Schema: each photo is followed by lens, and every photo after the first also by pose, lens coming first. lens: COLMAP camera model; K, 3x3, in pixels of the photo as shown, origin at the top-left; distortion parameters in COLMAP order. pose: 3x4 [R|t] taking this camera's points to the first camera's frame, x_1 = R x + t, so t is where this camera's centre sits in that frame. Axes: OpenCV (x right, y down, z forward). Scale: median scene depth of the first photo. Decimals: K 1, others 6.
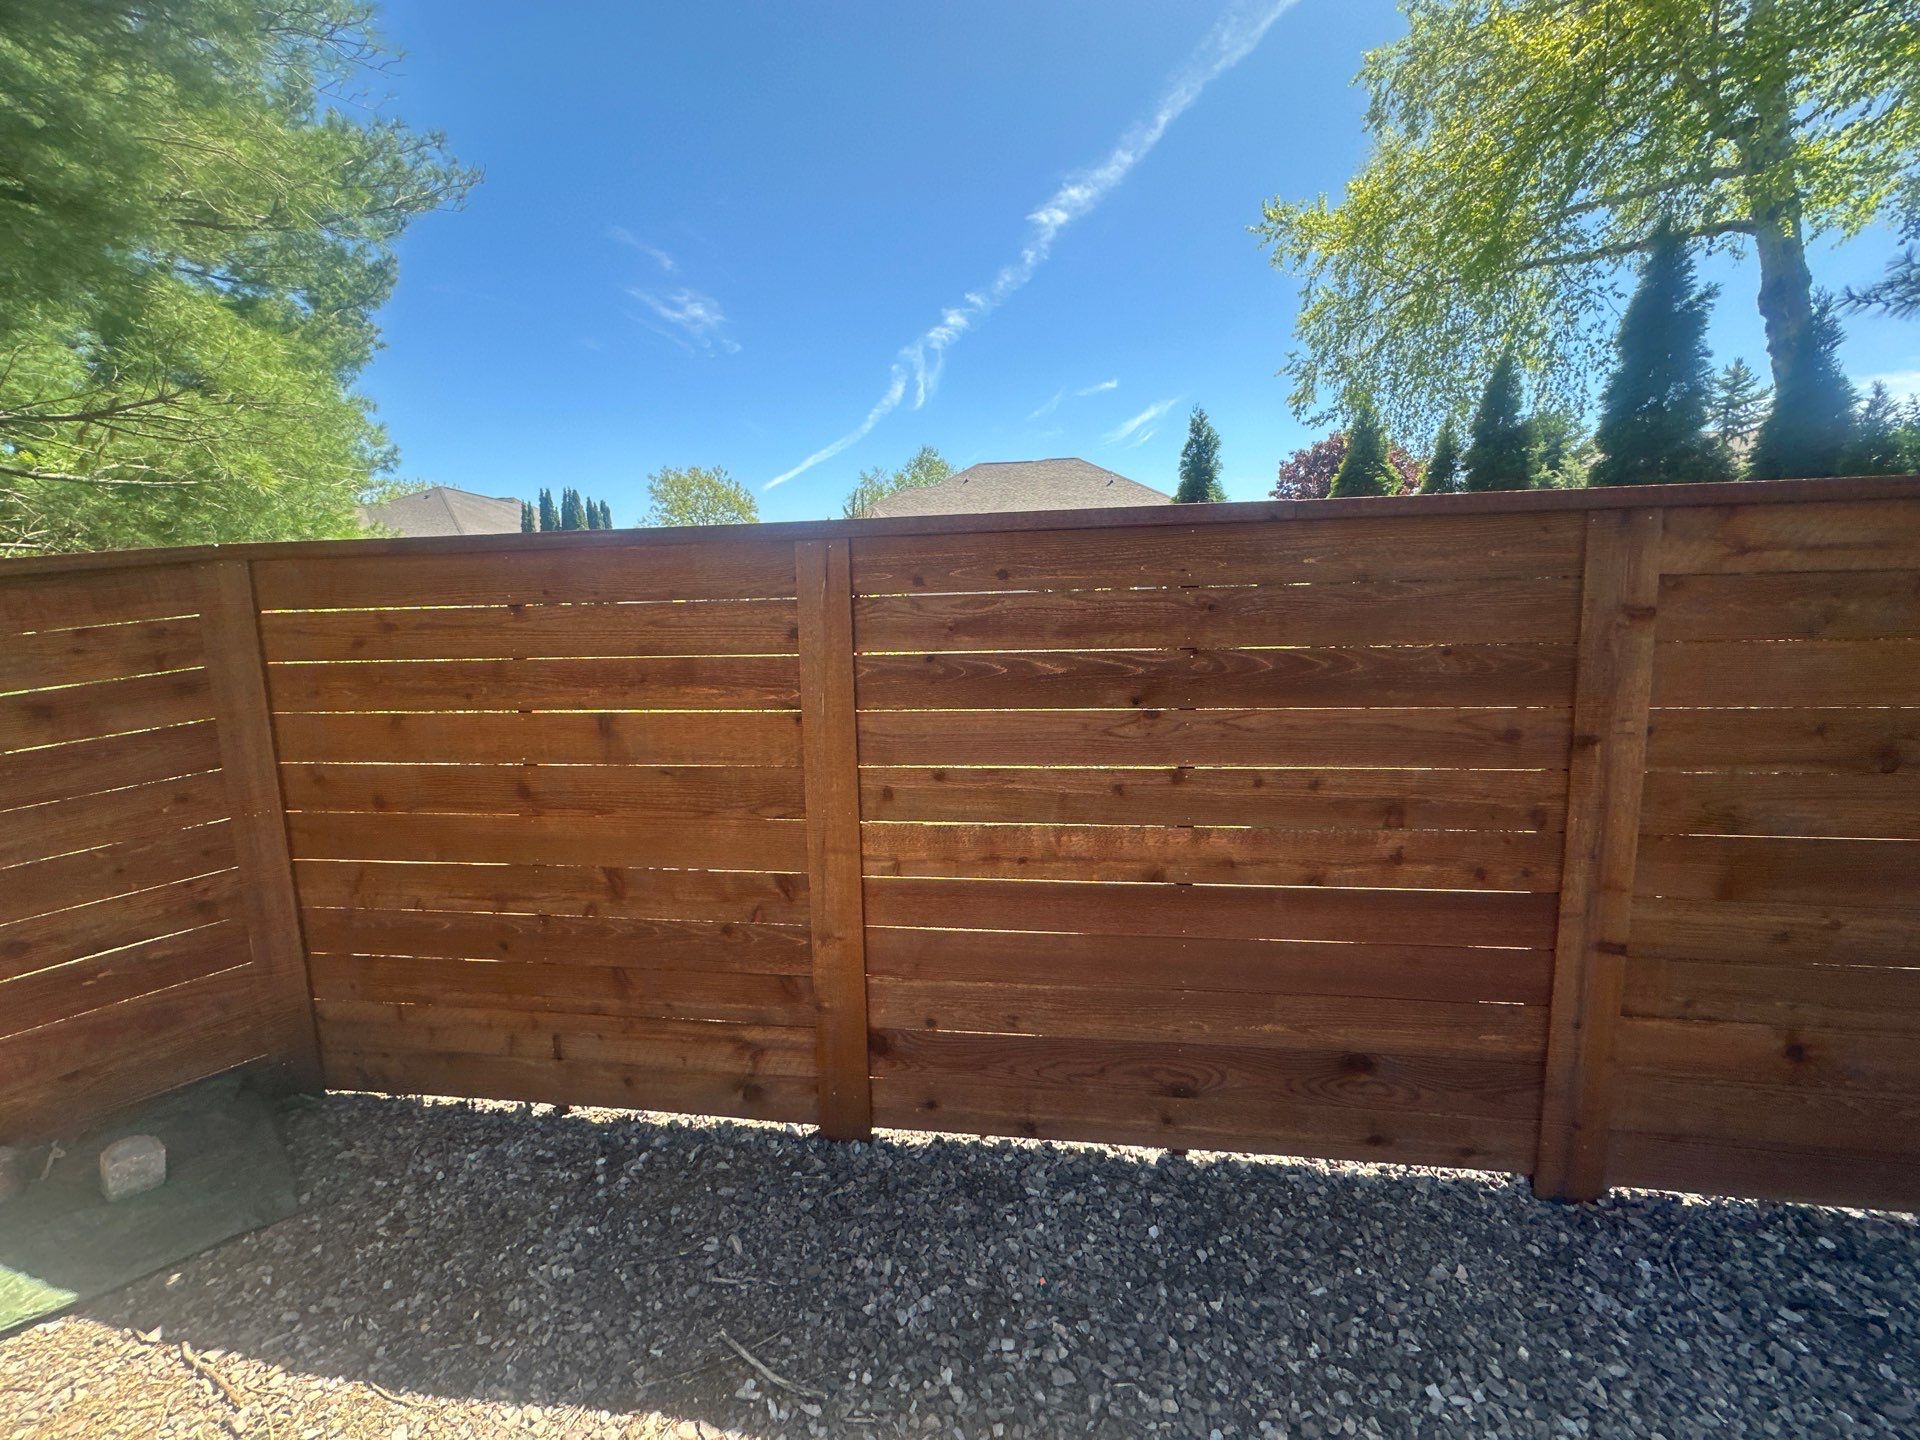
lens RADIAL K [[770.5, 0, 964.1], [0, 770.5, 720.6], [0, 0, 1]] dist [0.002177, -0.000004]
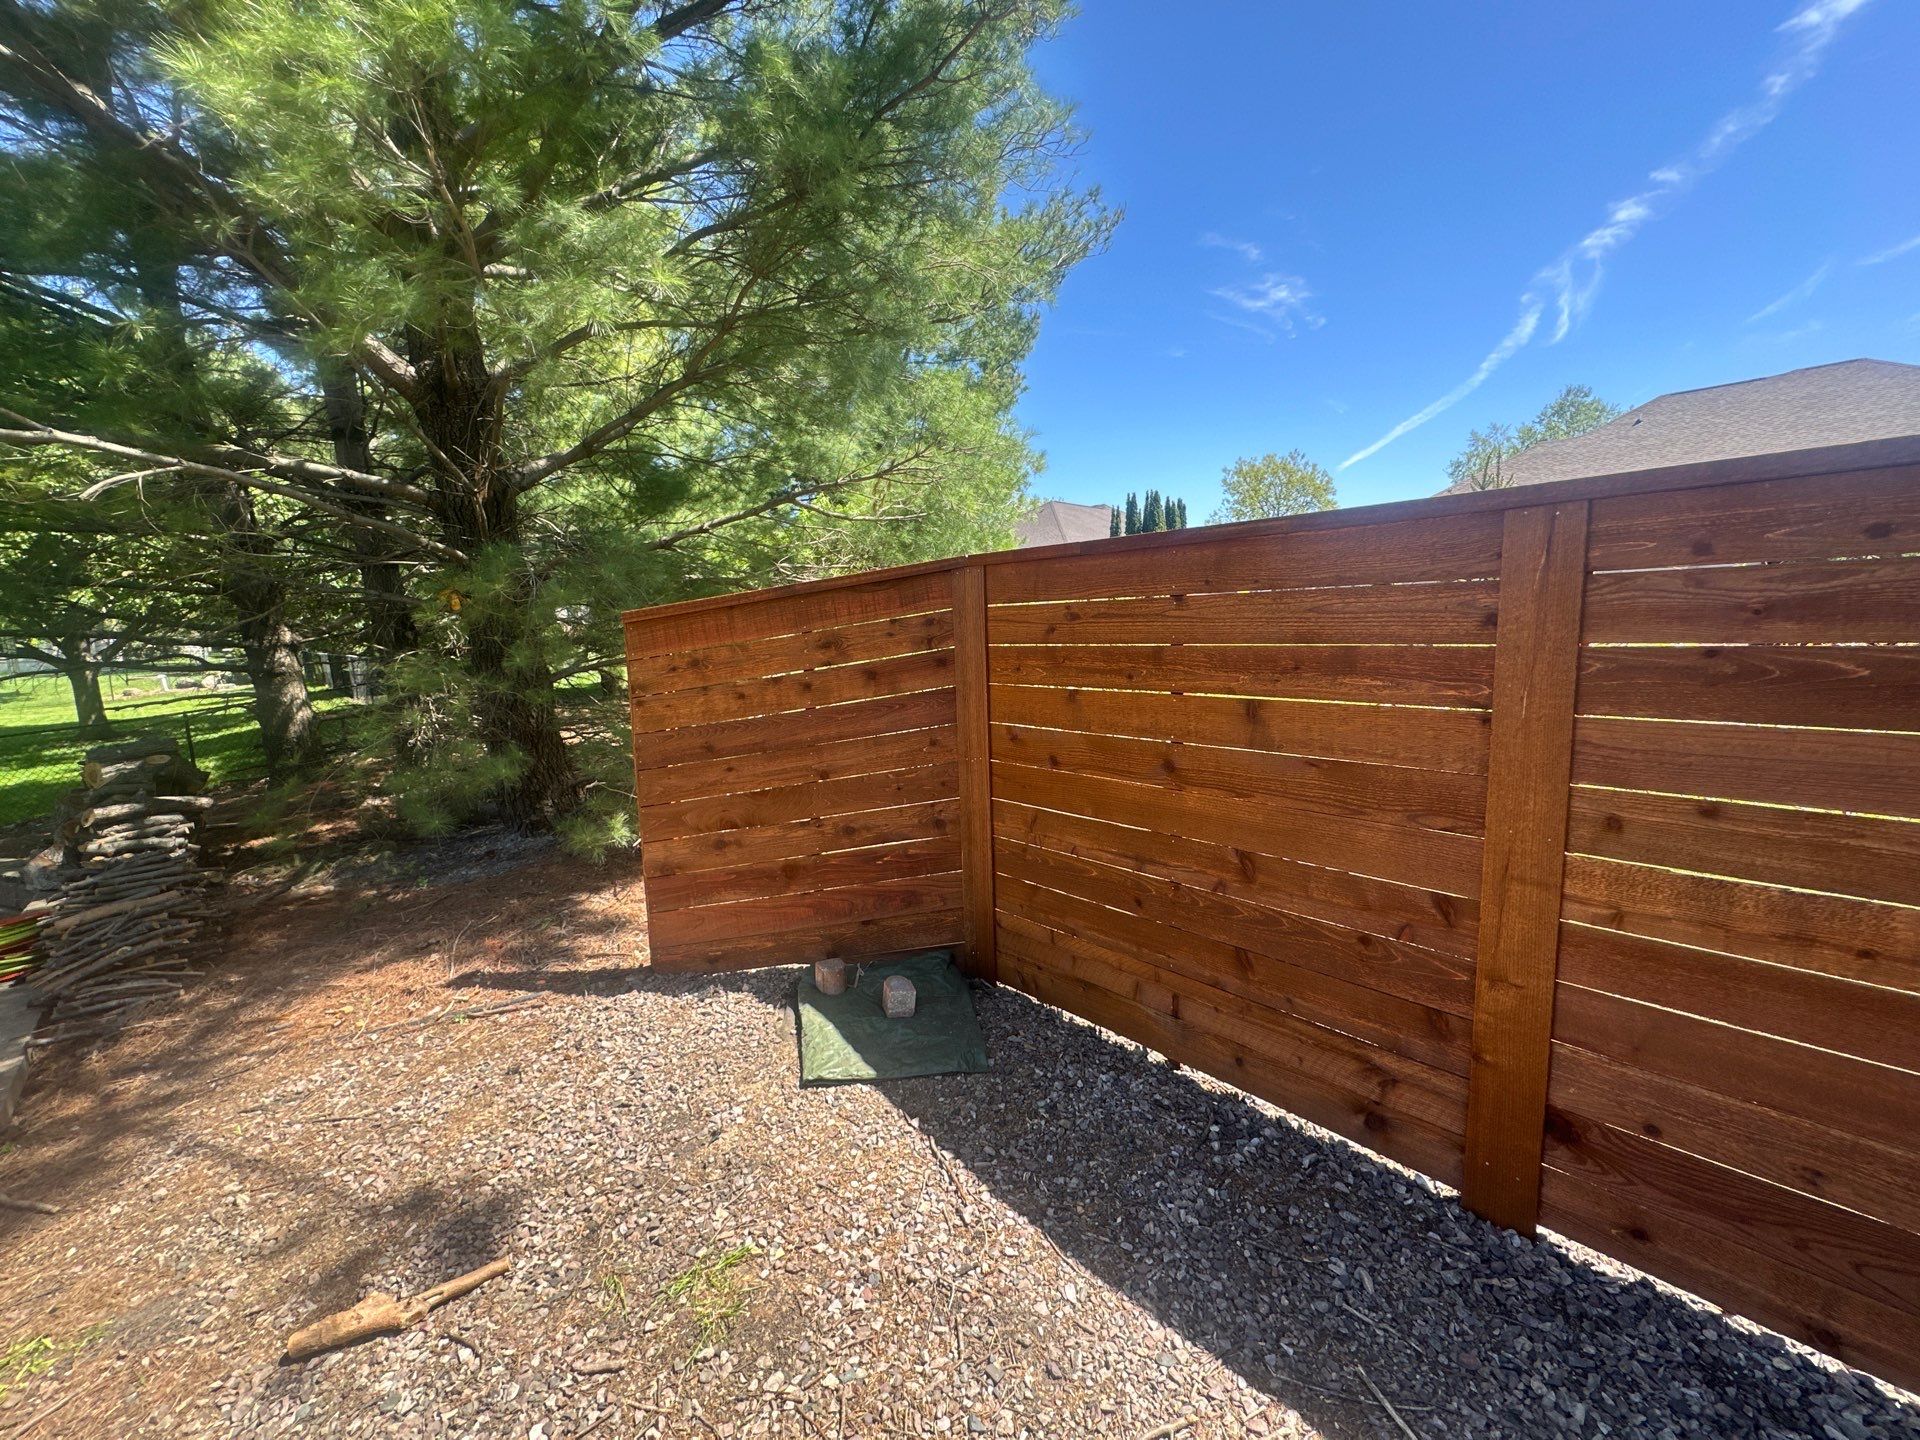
lens RADIAL K [[770.9, 0, 961.5], [0, 770.9, 717.4], [0, 0, 1]] dist [0.000604, 0.000230]
pose [[0.769922, 0.075489, -0.633657, -0.112006], [-0.070697, 0.996956, 0.032869, 0.007756], [0.634209, 0.019491, 0.772916, -0.030618]]
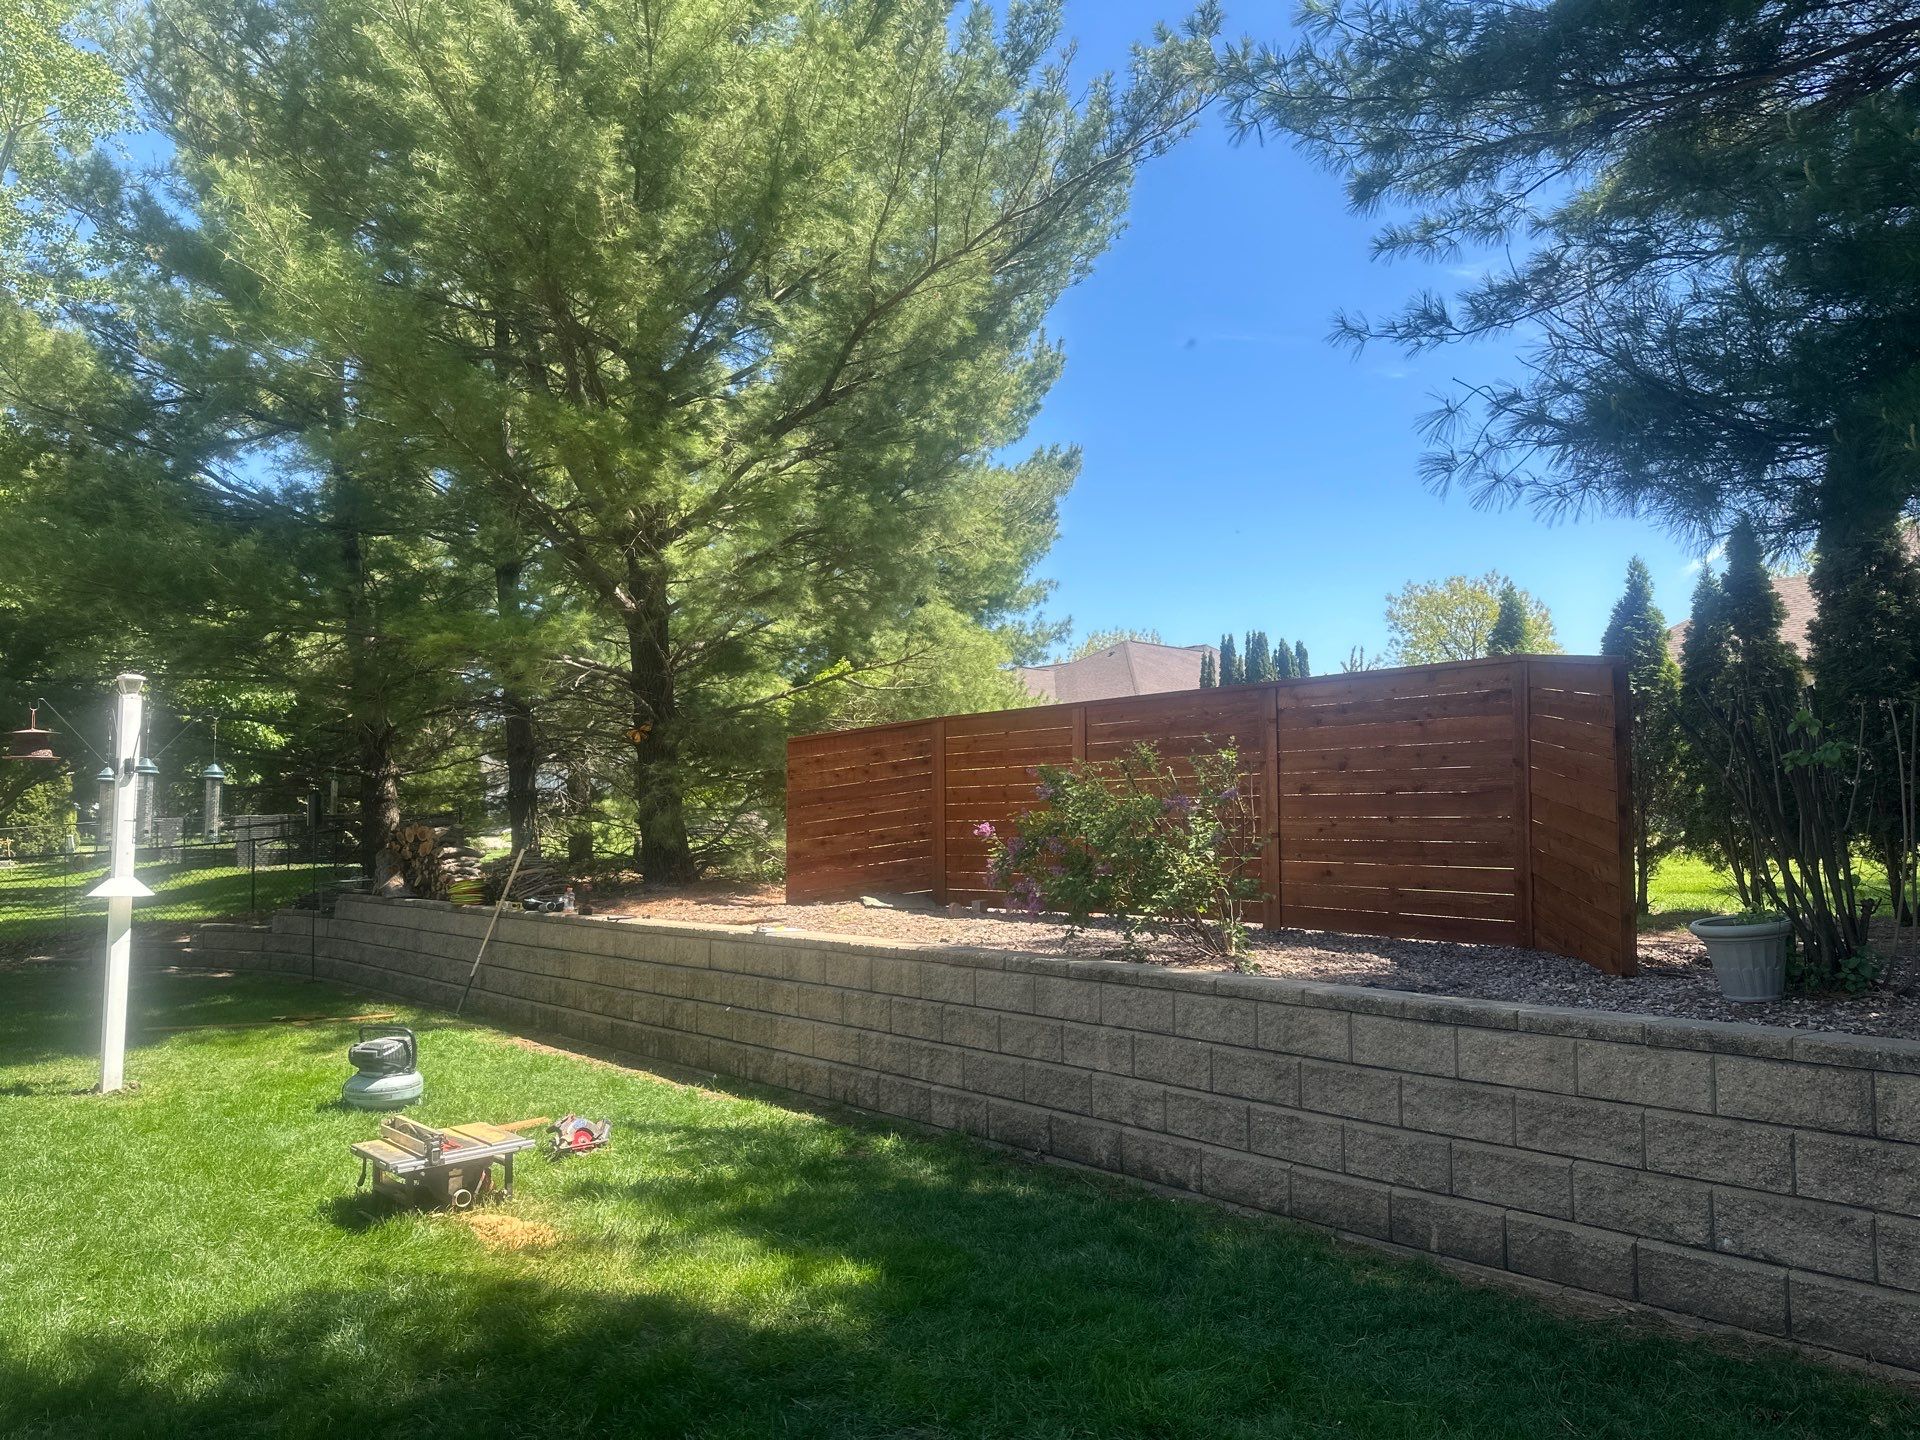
lens RADIAL K [[1335.9, 0, 961.5], [0, 1335.9, 725.7], [0, 0, 1]] dist [0.091273, 0.000217]
pose [[0.744930, -0.033472, -0.666302, 2.764701], [-0.097471, 0.982563, -0.158332, 0.669894], [0.659984, 0.182892, 0.728678, -2.934975]]
